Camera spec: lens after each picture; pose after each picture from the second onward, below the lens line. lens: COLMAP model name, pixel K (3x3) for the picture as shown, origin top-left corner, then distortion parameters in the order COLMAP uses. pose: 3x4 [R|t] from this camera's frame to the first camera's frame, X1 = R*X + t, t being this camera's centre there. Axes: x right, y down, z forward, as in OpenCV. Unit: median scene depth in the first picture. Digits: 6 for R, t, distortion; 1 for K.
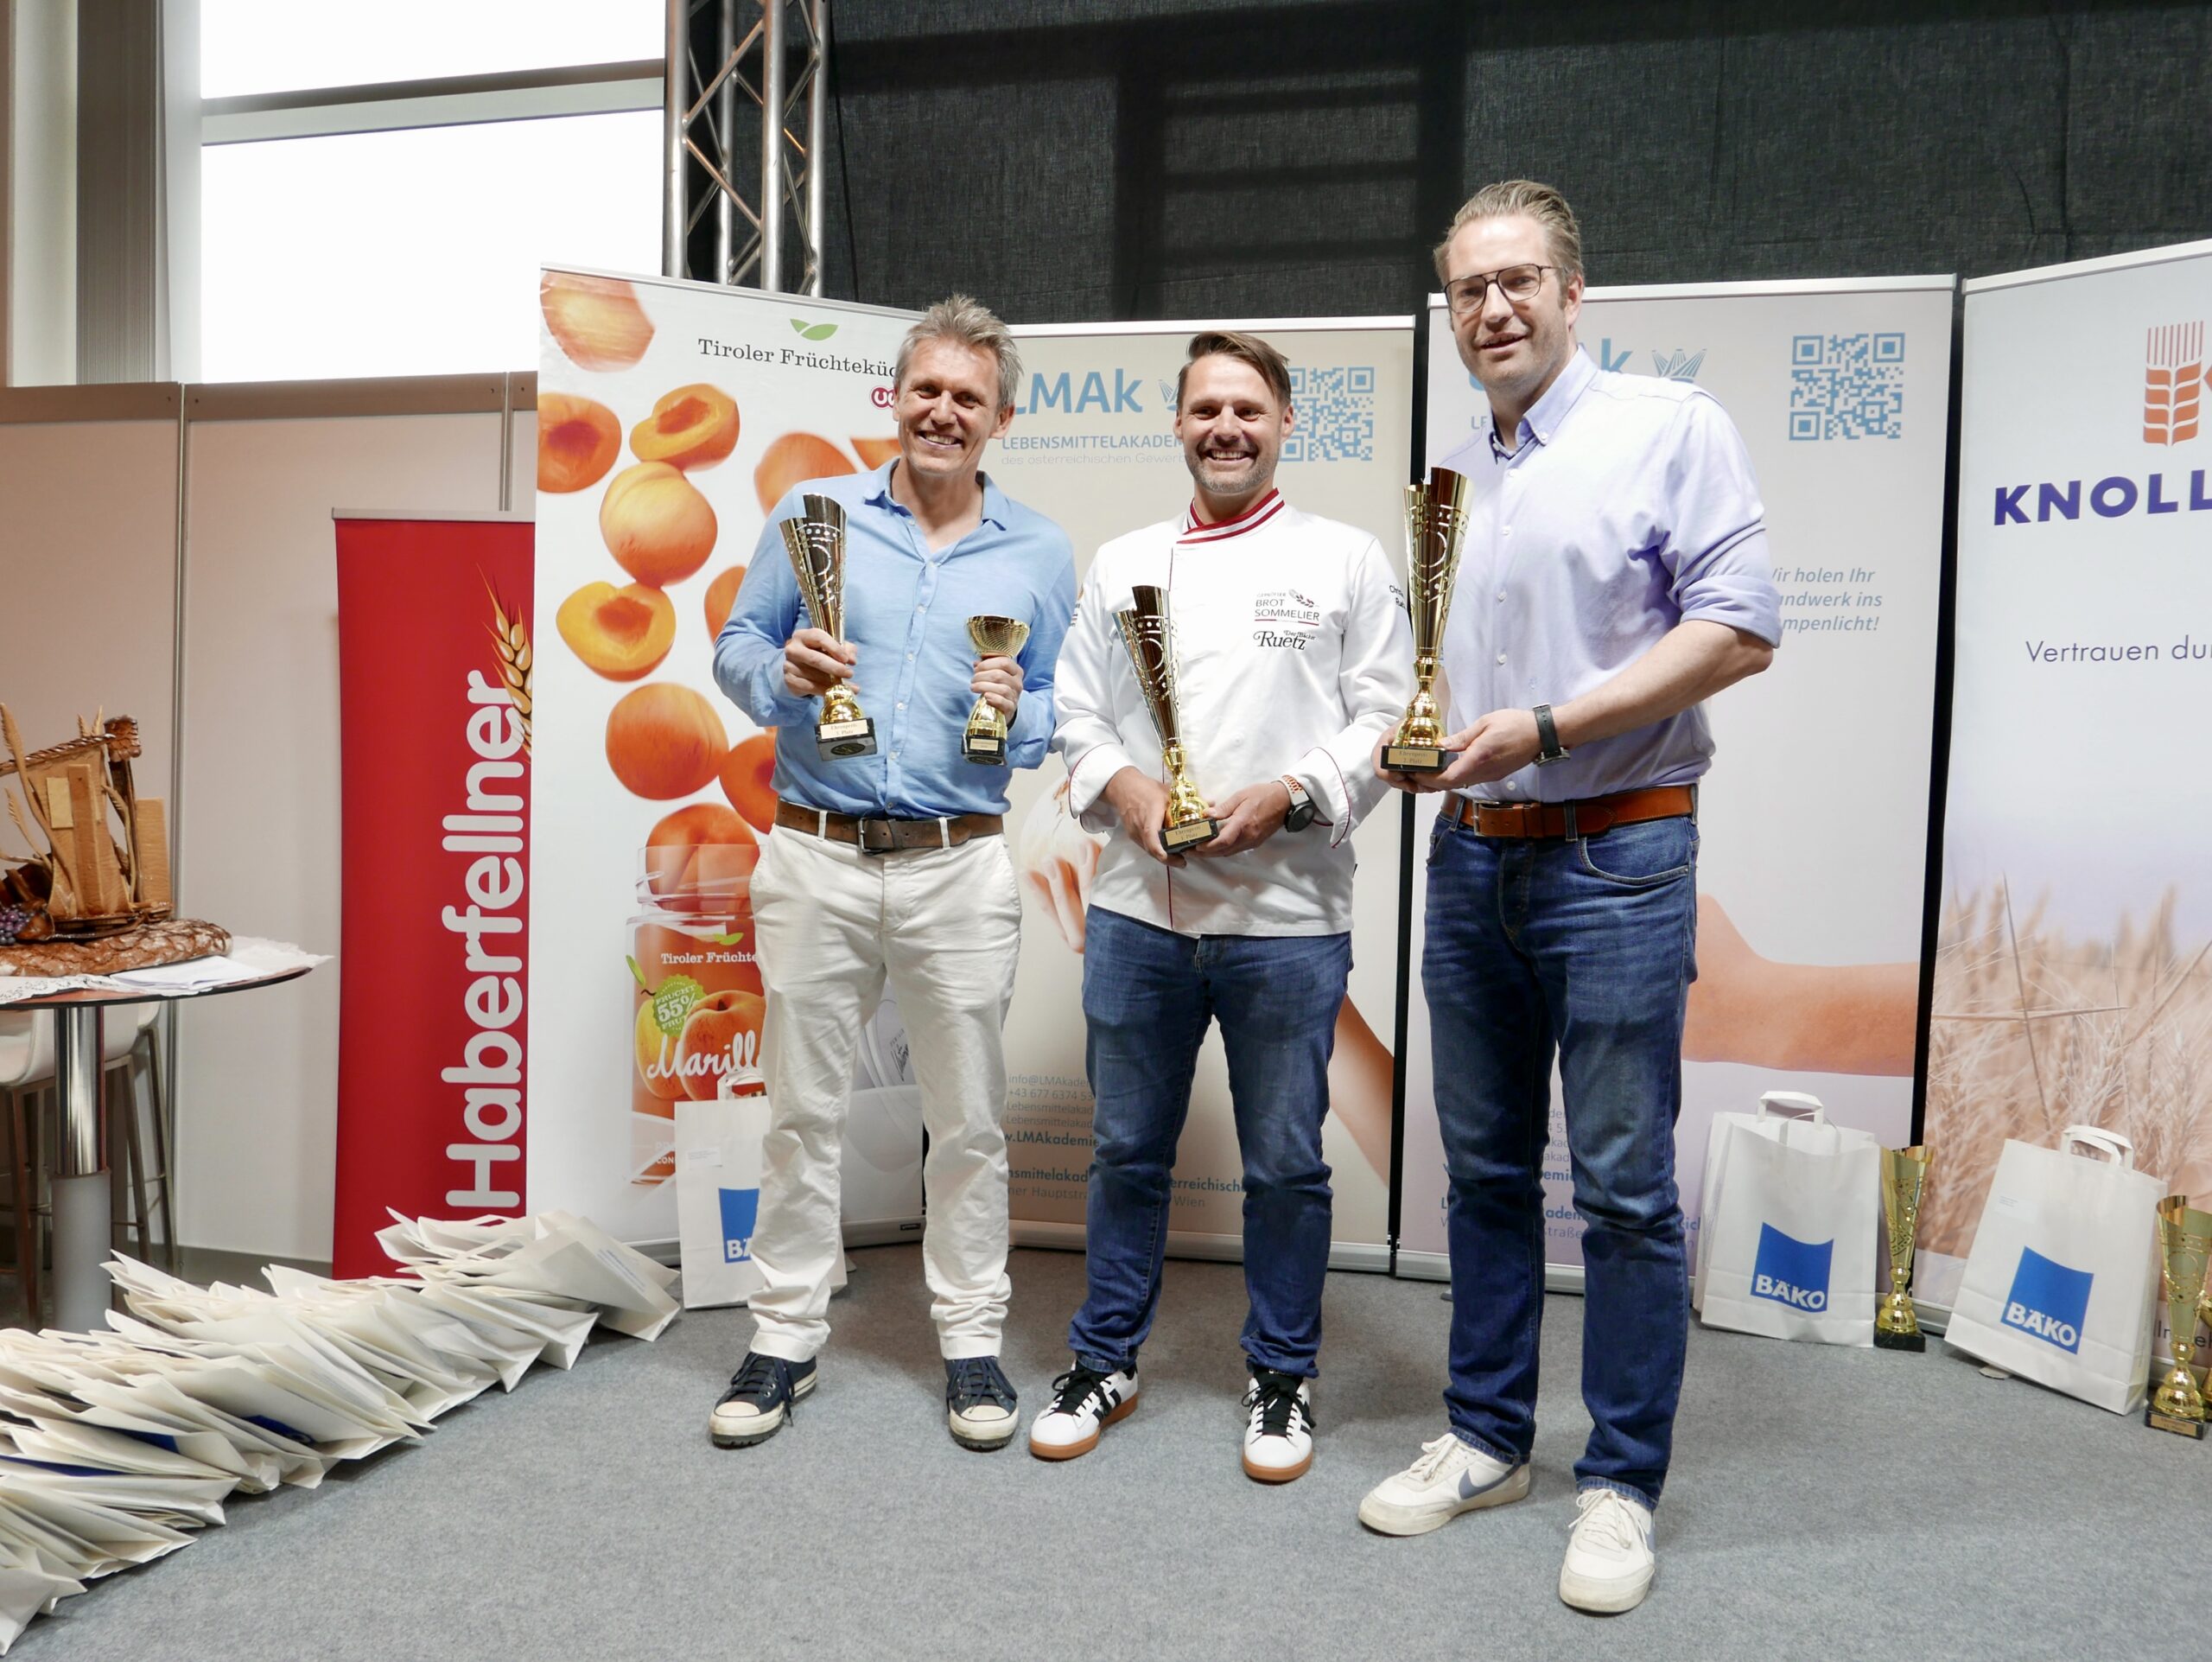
lens RADIAL K [[1596.5, 0, 1109.9], [0, 1596.5, 829.6], [0, 0, 1]] dist [-0.013854, 0.003315]
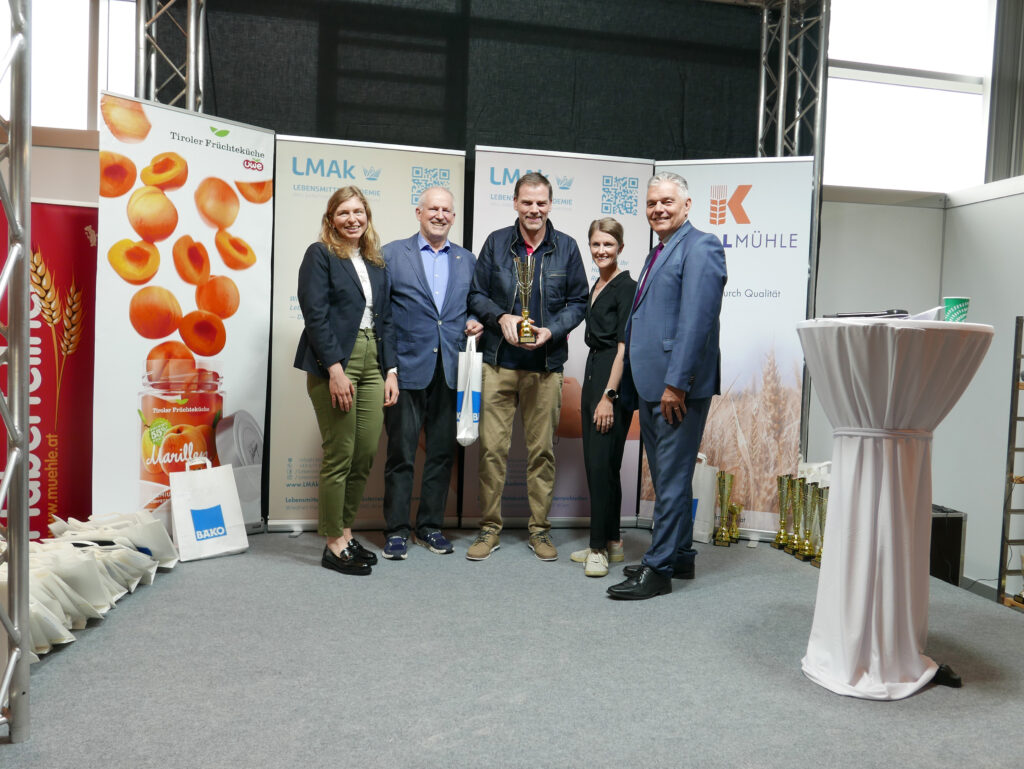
lens RADIAL K [[832.7, 0, 511.7], [0, 832.7, 382.1], [0, 0, 1]] dist [-0.013280, 0.003158]
pose [[0.914640, -0.011239, 0.404114, -0.293966], [0.003955, 0.999814, 0.018854, 0.021809], [-0.404251, -0.015646, 0.914514, -0.259779]]
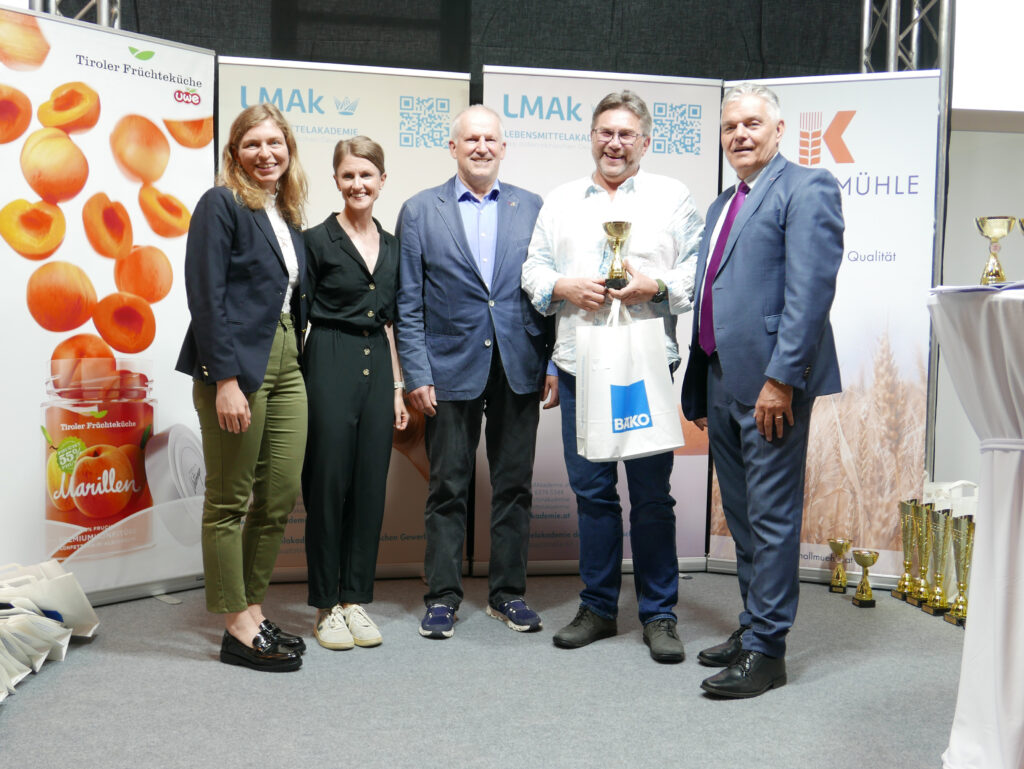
lens RADIAL K [[1083.2, 0, 512.0], [0, 1083.2, 384.5], [0, 0, 1]] dist [0.014253, -0.047428]
pose [[0.921042, -0.029153, 0.388370, -0.288479], [0.020485, 0.999440, 0.026441, 0.016249], [-0.388923, -0.016398, 0.921124, -0.227952]]
